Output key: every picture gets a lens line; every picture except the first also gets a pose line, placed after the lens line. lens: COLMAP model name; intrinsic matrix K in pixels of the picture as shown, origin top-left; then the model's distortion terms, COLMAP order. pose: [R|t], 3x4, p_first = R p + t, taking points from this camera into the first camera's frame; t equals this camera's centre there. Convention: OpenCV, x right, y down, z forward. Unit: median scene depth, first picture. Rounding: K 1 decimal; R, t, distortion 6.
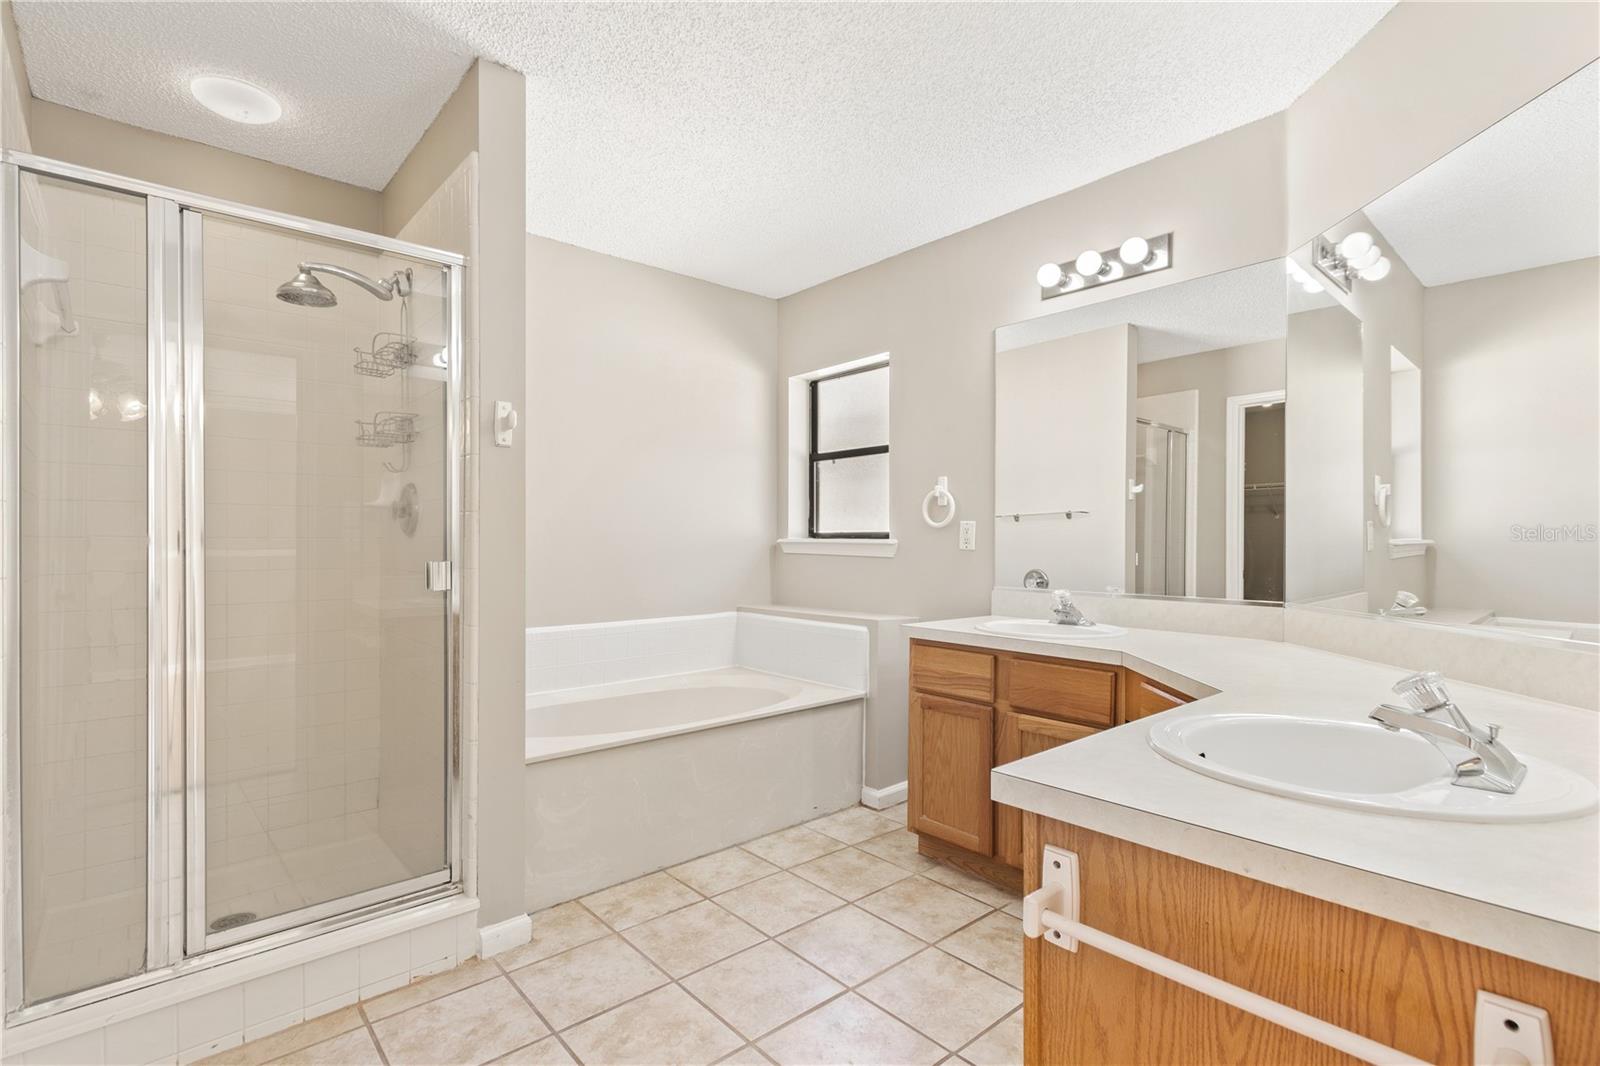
lens RADIAL K [[746.0, 0, 791.1], [0, 746.0, 546.7], [0, 0, 1]] dist [0.005569, -0.000149]
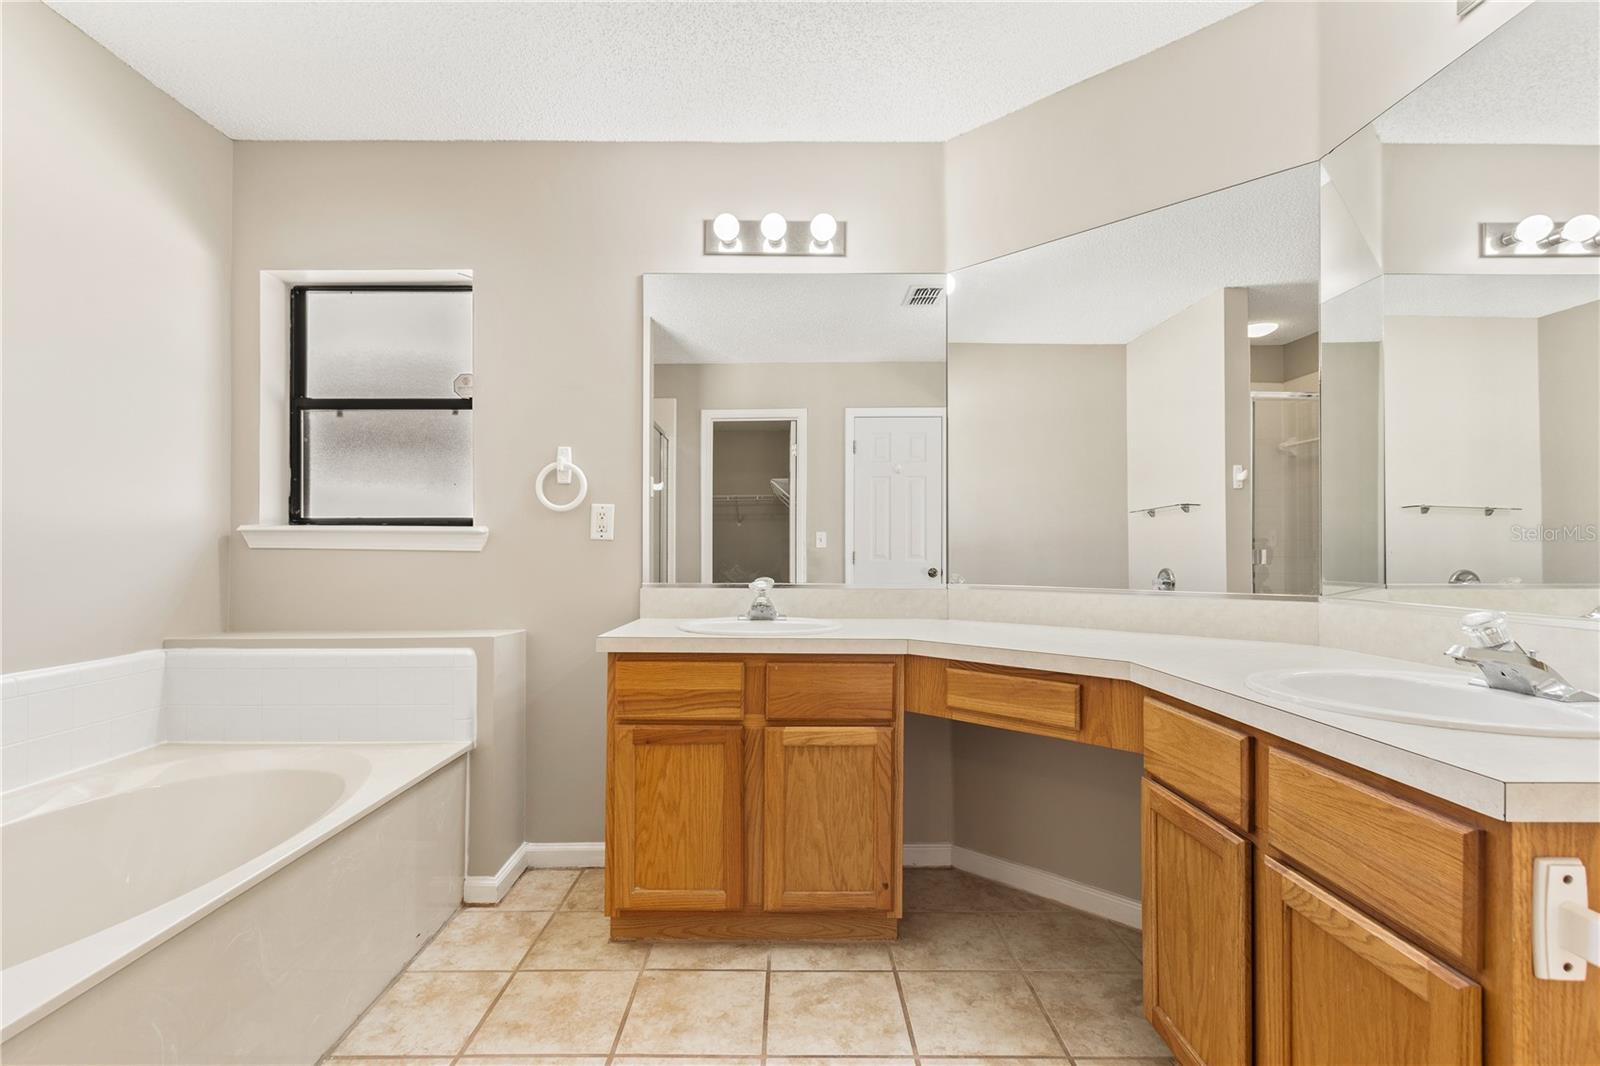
lens RADIAL K [[736.8, 0, 785.4], [0, 736.8, 552.6], [0, 0, 1]] dist [0.003644, -0.001544]
pose [[0.657365, -0.000114, 0.753572, -0.267306], [0.005502, 0.999974, -0.004649, 0.026340], [-0.753552, 0.007202, 0.657348, 0.378305]]
